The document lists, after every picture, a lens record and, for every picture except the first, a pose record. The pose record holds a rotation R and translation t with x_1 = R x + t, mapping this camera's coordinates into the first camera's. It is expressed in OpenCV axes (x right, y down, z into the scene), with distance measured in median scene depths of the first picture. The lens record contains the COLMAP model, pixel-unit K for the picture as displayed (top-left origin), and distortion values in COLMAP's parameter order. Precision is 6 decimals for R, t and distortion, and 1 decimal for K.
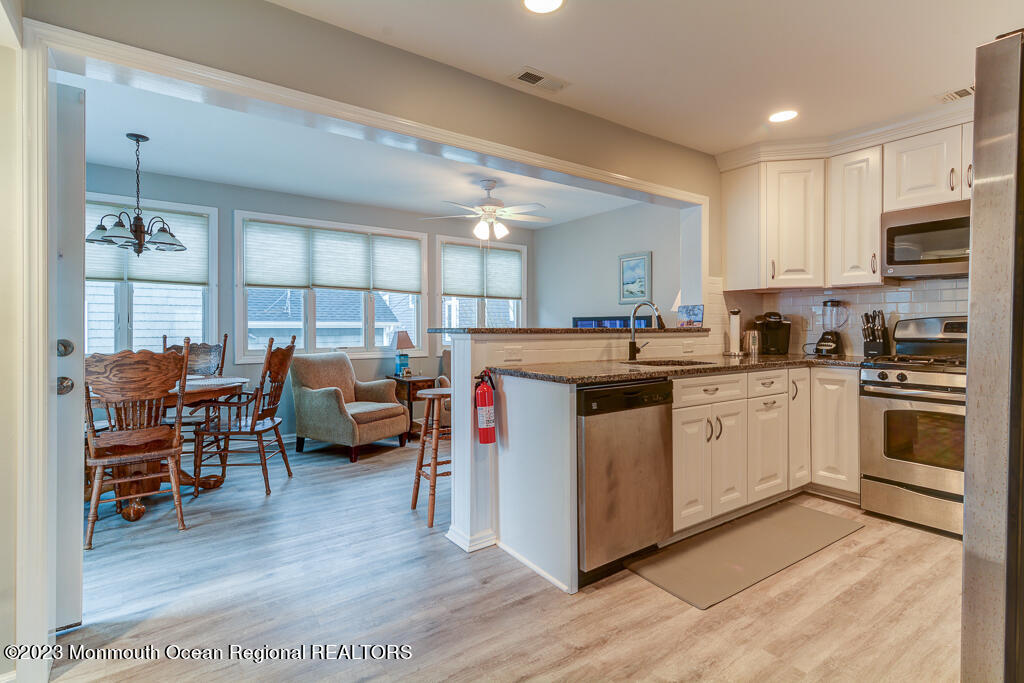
lens RADIAL K [[498.2, 0, 542.5], [0, 498.2, 330.0], [0, 0, 1]] dist [0.027996, -0.009206]
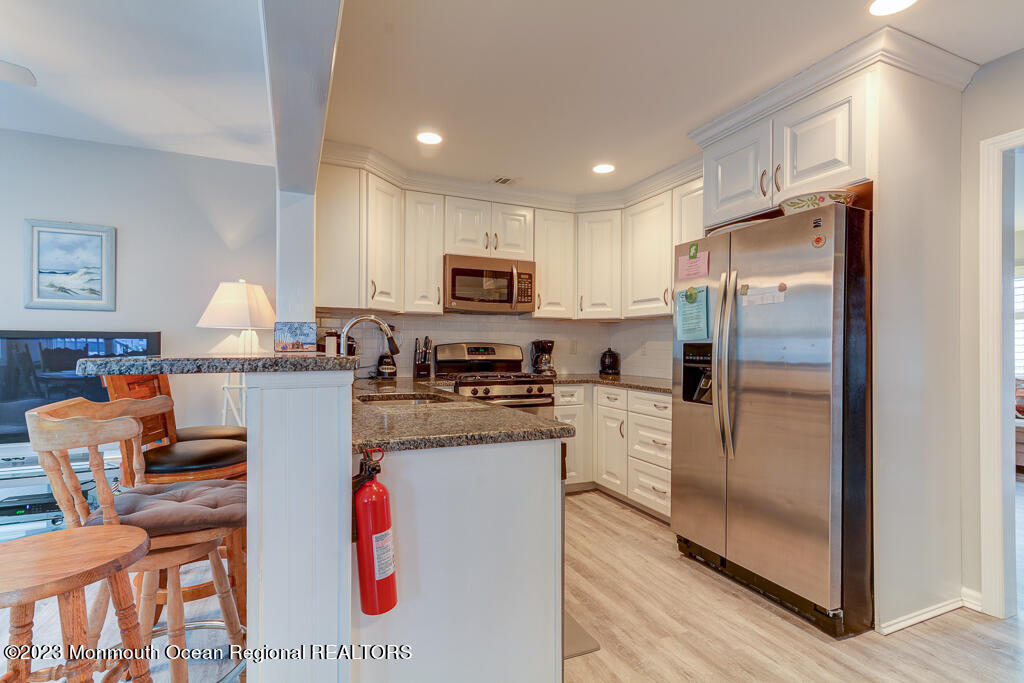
lens RADIAL K [[498.2, 0, 509.2], [0, 498.2, 344.4], [0, 0, 1]] dist [0.027996, -0.009206]
pose [[0.219354, 0.008409, 0.975609, -0.424670], [0.003013, 0.999952, -0.009296, -0.009132], [-0.975641, 0.004979, 0.219318, 0.593270]]
